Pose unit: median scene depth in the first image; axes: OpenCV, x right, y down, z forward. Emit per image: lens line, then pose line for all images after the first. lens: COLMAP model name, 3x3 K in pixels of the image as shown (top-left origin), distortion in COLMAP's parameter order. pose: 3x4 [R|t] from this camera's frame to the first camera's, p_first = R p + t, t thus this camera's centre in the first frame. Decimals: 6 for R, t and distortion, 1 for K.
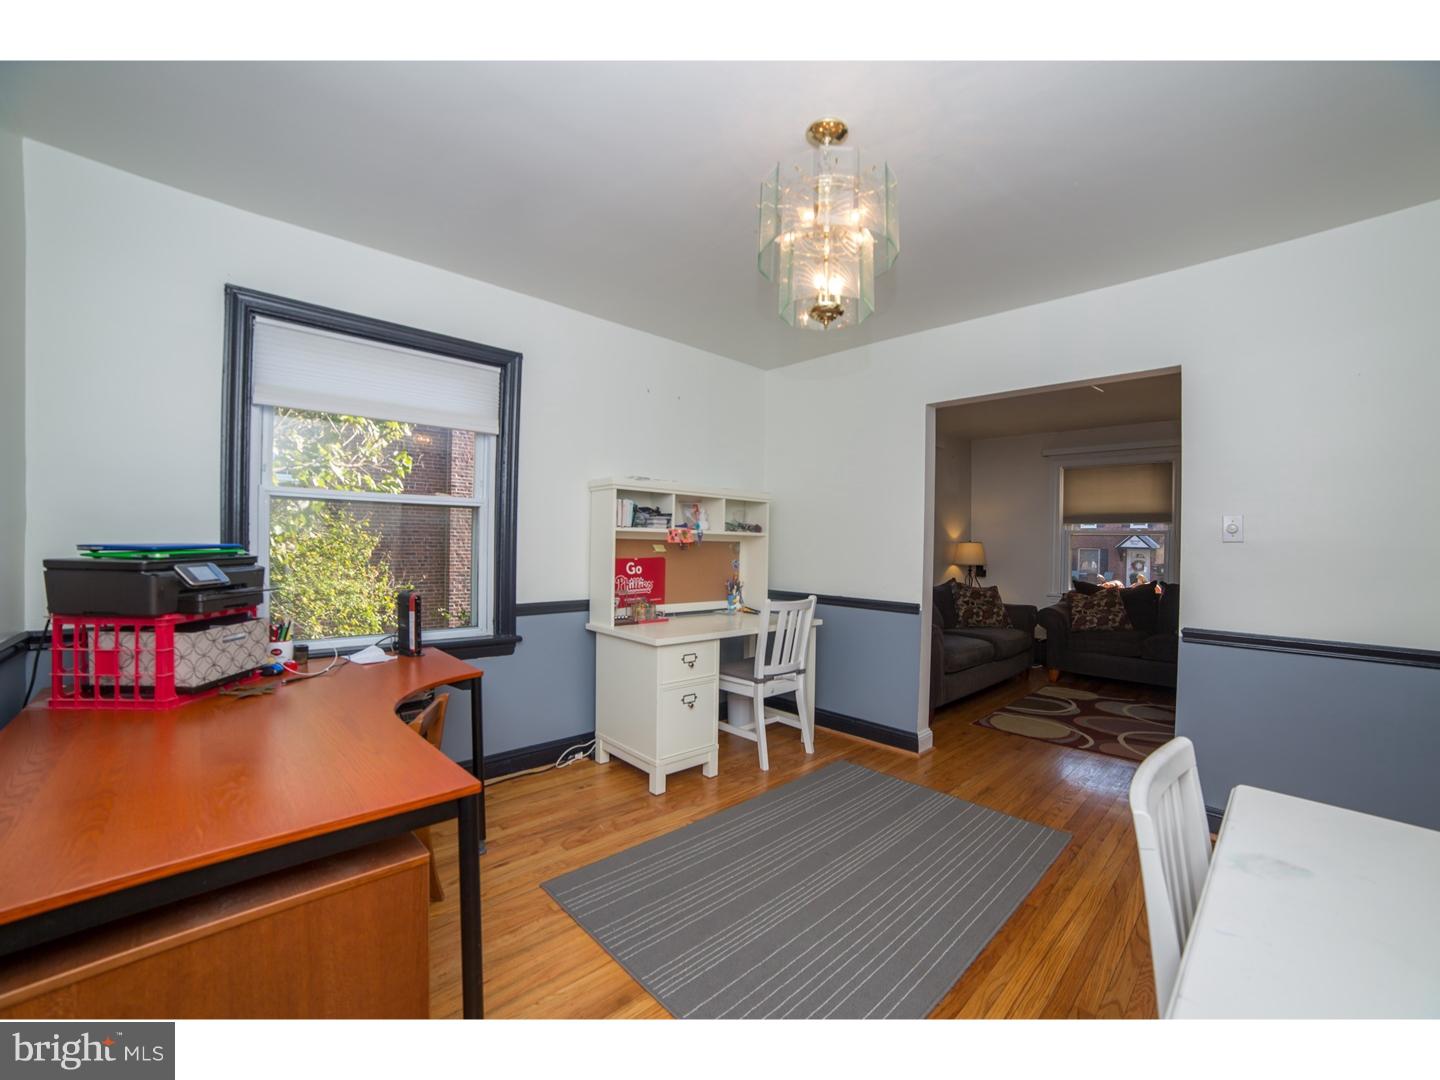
lens RADIAL K [[583.4, 0, 728.1], [0, 583.4, 548.3], [0, 0, 1]] dist [-0.089554, 0.033436]
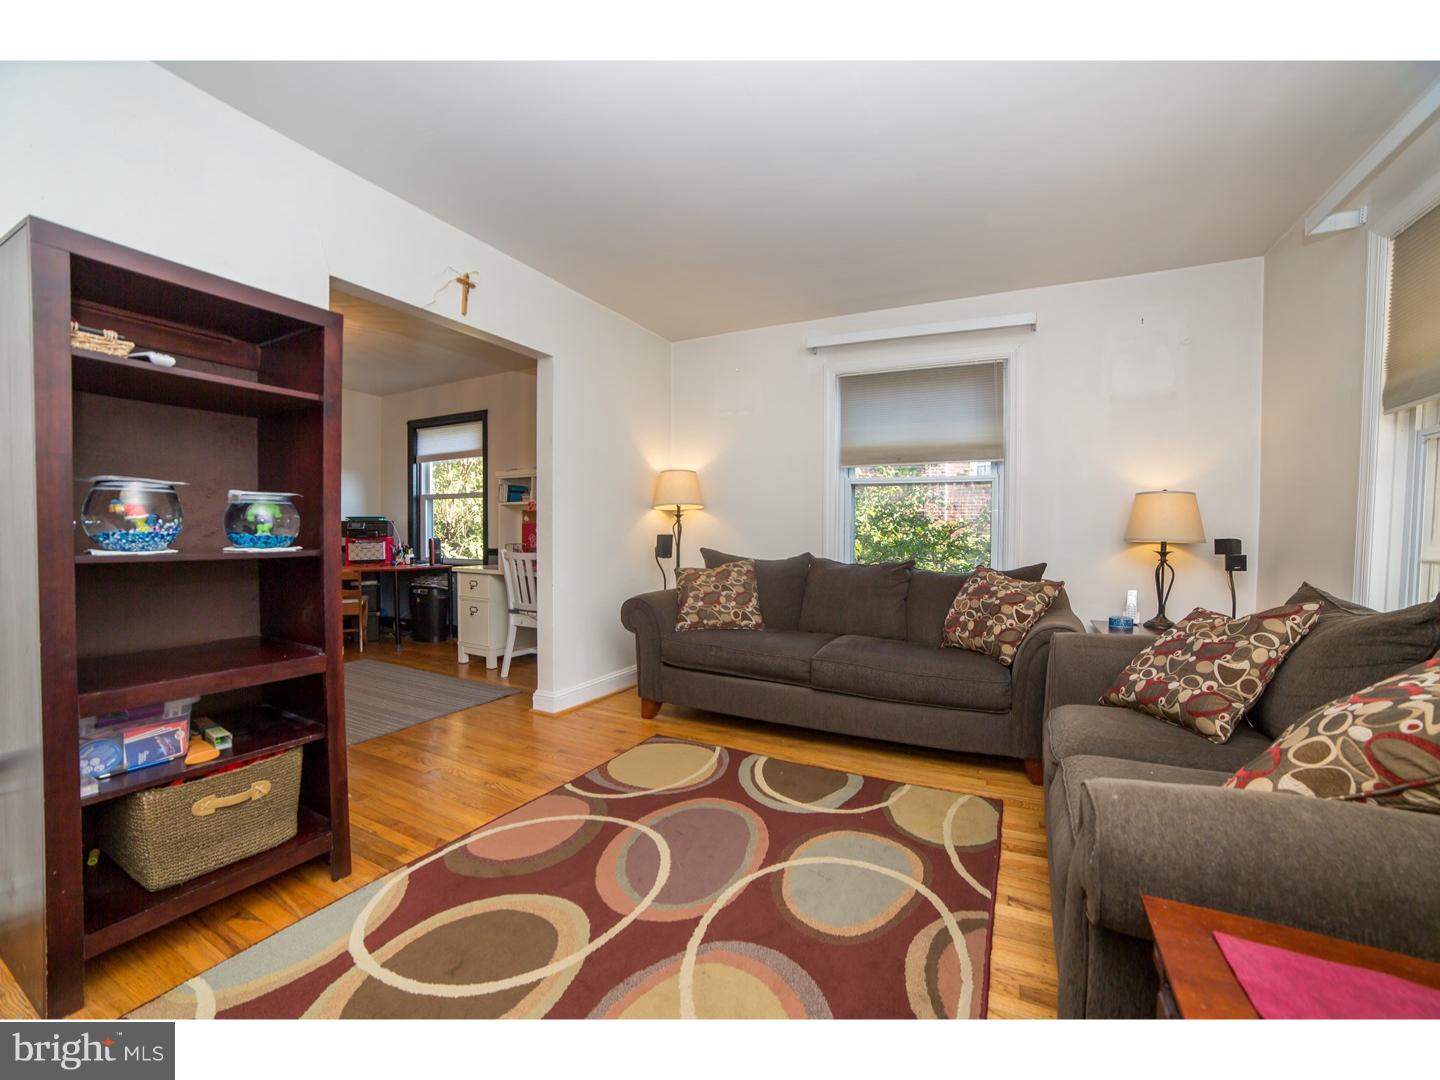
lens RADIAL K [[583.4, 0, 728.1], [0, 583.4, 548.3], [0, 0, 1]] dist [-0.089554, 0.033436]
pose [[0.317937, 0.011859, -0.948038, 1.280443], [-0.014953, 0.999860, 0.007492, 0.059193], [0.947994, 0.011794, 0.318070, 0.919371]]
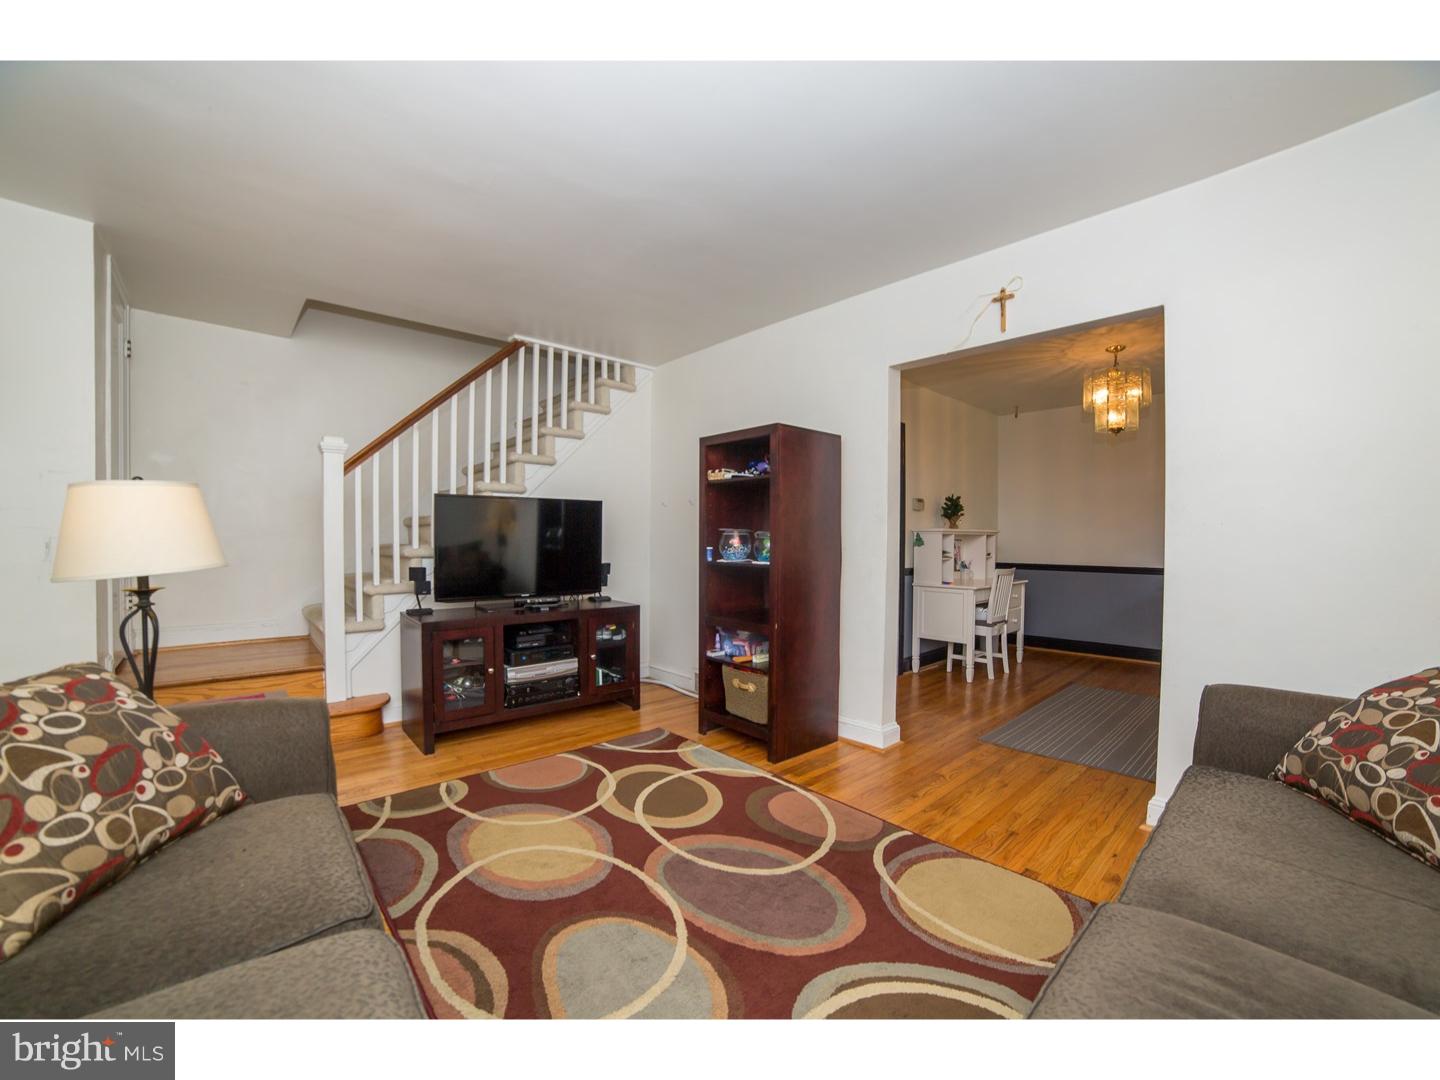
lens RADIAL K [[583.4, 0, 728.1], [0, 583.4, 548.3], [0, 0, 1]] dist [-0.089554, 0.033436]
pose [[-0.998827, -0.022942, 0.042634, 0.775695], [-0.021624, 0.999282, 0.031116, 0.022282], [-0.043318, 0.030158, -0.998606, 1.556939]]
